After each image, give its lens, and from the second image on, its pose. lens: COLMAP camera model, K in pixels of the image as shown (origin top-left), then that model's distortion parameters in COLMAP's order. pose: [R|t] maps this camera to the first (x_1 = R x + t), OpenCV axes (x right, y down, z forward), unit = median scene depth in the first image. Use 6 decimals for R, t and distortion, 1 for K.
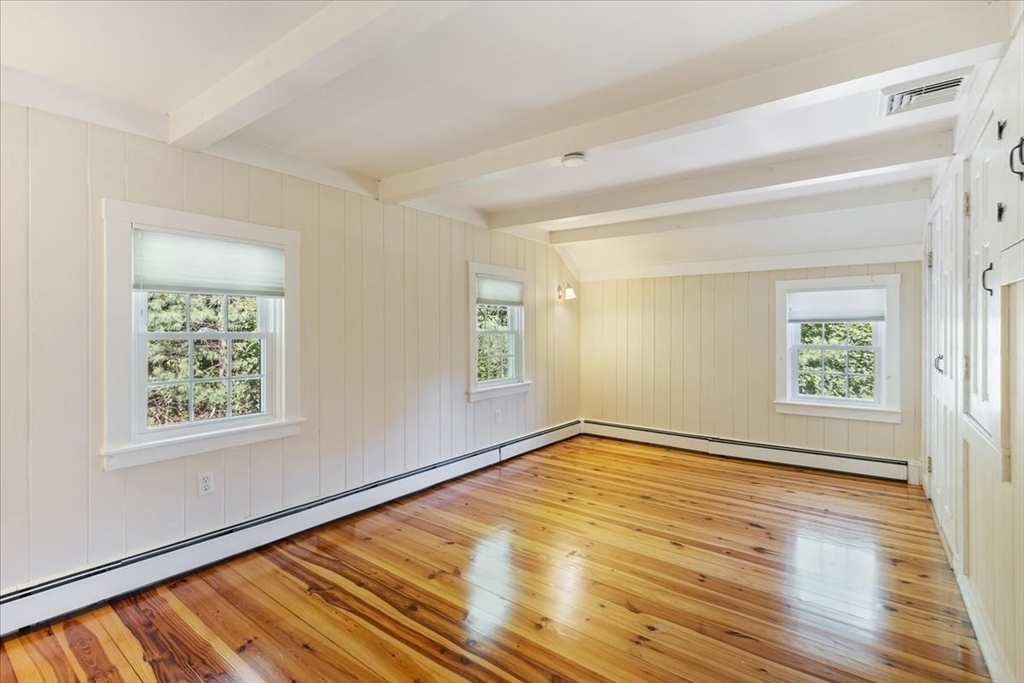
lens RADIAL K [[476.2, 0, 515.3], [0, 476.2, 333.3], [0, 0, 1]] dist [-0.001050, -0.001867]
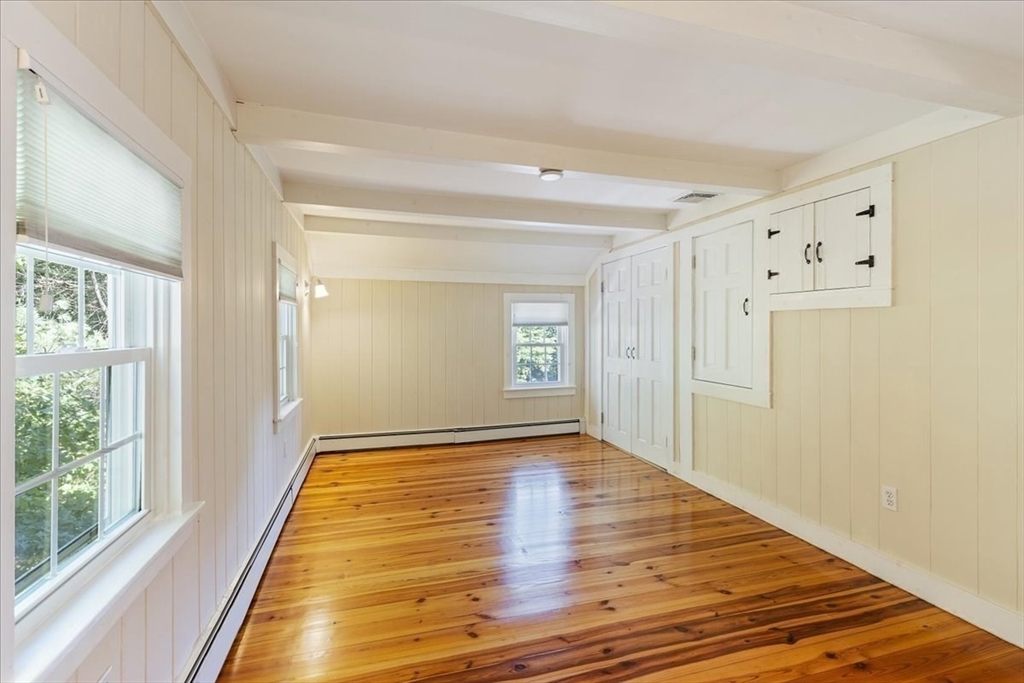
lens RADIAL K [[476.2, 0, 516.9], [0, 476.2, 334.3], [0, 0, 1]] dist [-0.001050, -0.001867]
pose [[0.579775, -0.011195, 0.814700, -0.499886], [0.010069, 0.999928, 0.006575, -0.010744], [-0.814714, 0.004391, 0.579846, 0.284928]]
